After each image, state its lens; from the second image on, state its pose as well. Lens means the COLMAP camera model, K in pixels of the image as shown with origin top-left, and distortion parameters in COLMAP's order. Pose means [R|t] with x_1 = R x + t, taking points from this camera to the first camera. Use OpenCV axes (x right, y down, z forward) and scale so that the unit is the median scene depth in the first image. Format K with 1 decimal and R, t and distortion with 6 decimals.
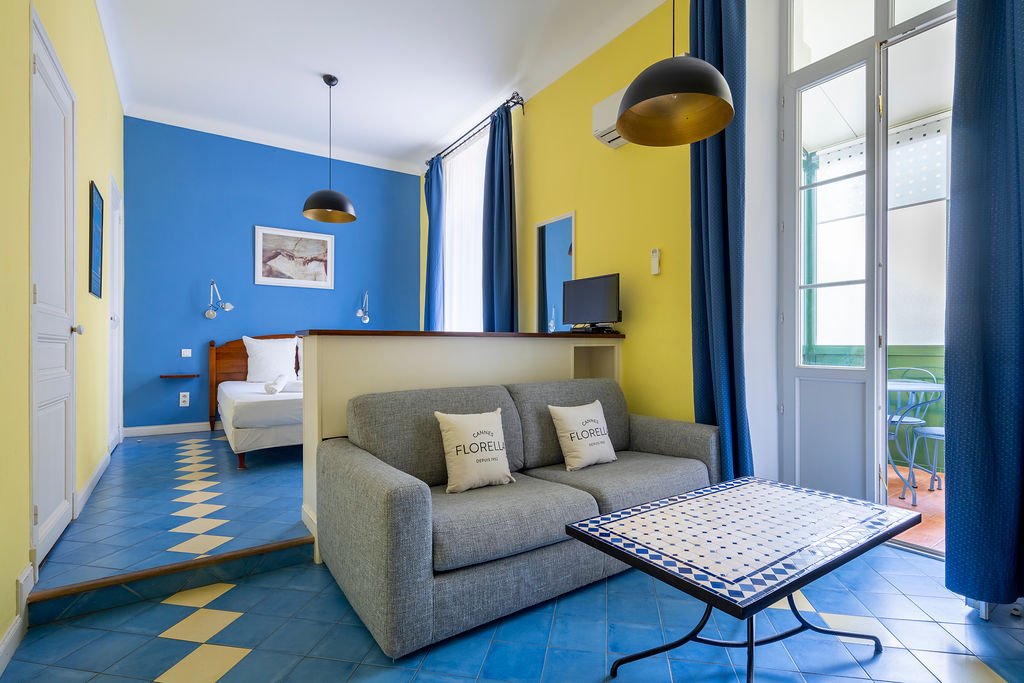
lens RADIAL K [[488.9, 0, 512.0], [0, 488.9, 341.5], [0, 0, 1]] dist [0.002371, 0.000290]
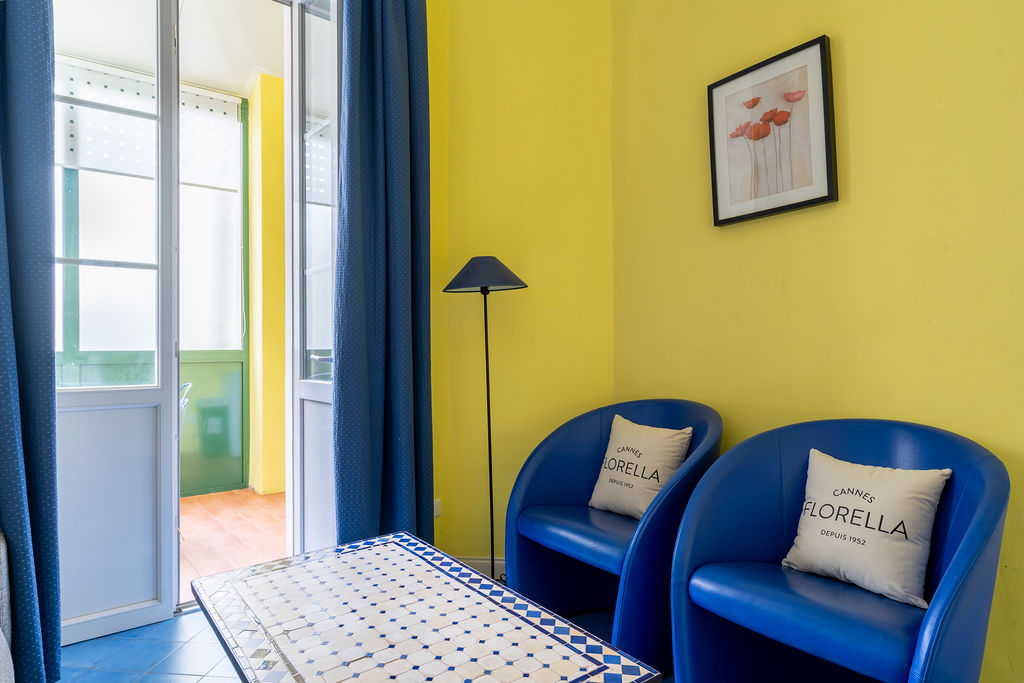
lens RADIAL K [[606.7, 0, 512.0], [0, 606.7, 341.5], [0, 0, 1]] dist [0.006022, 0.002051]
pose [[-0.082628, 0.006099, 0.996562, -0.228686], [-0.004975, 0.999966, -0.006532, -0.008808], [-0.996568, -0.005498, -0.082595, 0.552401]]
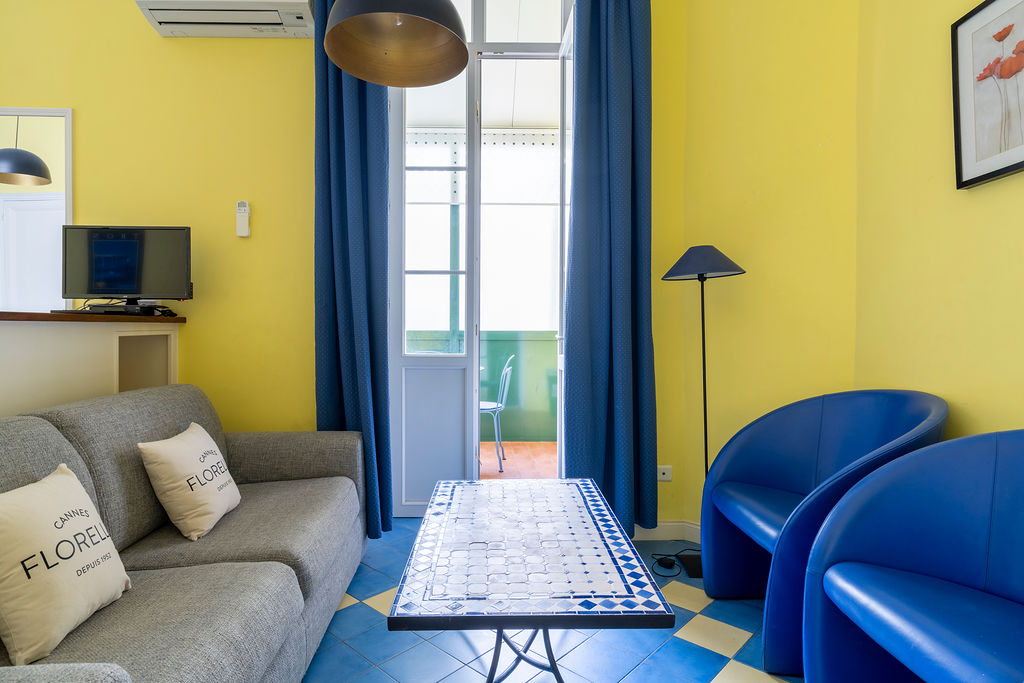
lens RADIAL K [[565.6, 0, 492.1], [0, 565.6, 331.1], [0, 0, 1]] dist [0.002080, -0.000673]
pose [[0.546002, -0.003616, 0.837776, -0.272440], [-0.009755, 0.999895, 0.010673, -0.011031], [-0.837727, -0.014001, 0.545910, 0.286762]]
